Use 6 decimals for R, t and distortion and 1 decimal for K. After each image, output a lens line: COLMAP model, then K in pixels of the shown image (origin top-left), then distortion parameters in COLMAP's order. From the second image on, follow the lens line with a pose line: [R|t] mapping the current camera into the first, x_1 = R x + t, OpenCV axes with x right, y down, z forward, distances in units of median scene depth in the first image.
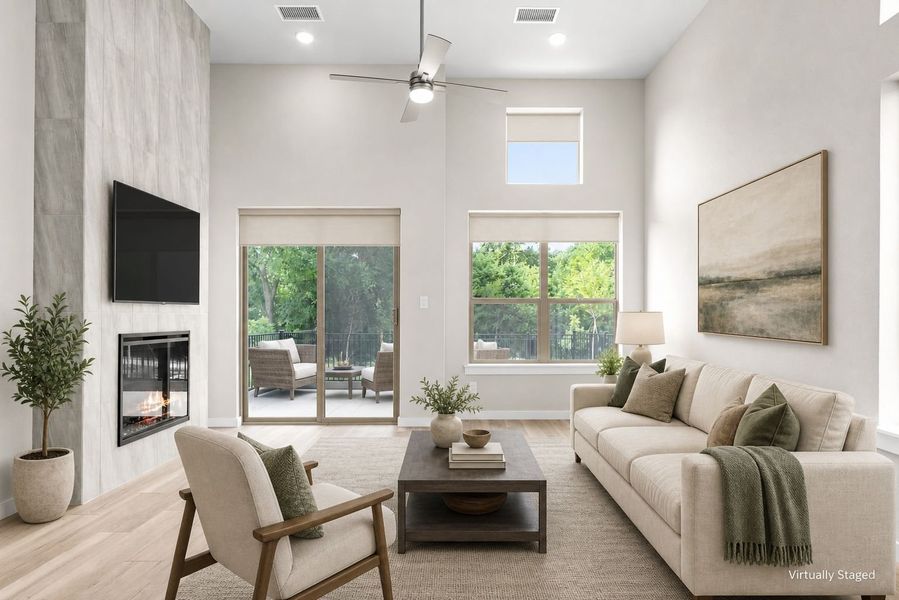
lens RADIAL K [[471.5, 0, 450.8], [0, 471.5, 317.4], [0, 0, 1]] dist [0.001756, -0.000114]
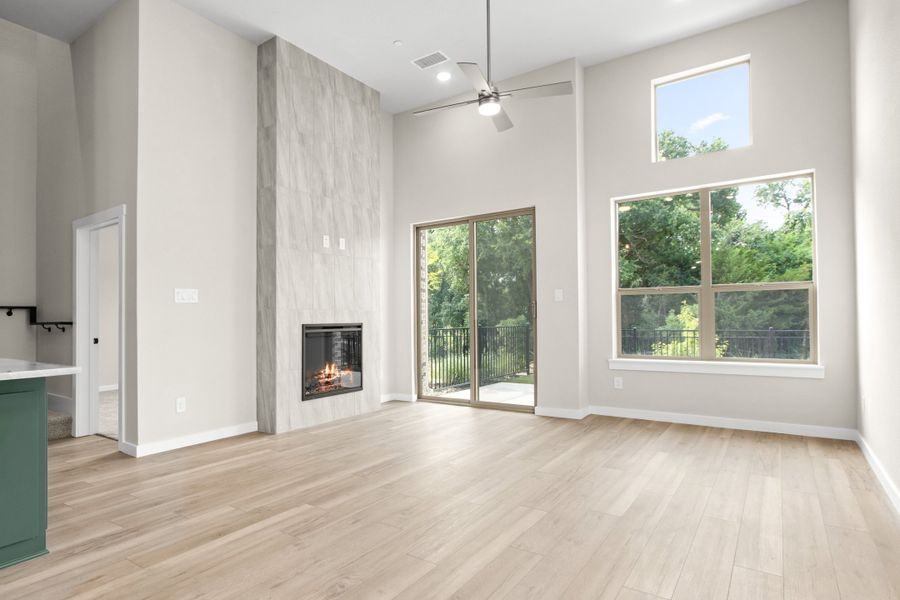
lens RADIAL K [[481.1, 0, 449.4], [0, 481.1, 310.8], [0, 0, 1]] dist [-0.001174, -0.000184]
pose [[0.825254, -0.019279, -0.564433, 0.437922], [0.012763, 0.999799, -0.015489, 0.018668], [0.564618, 0.005578, 0.825333, 0.013898]]
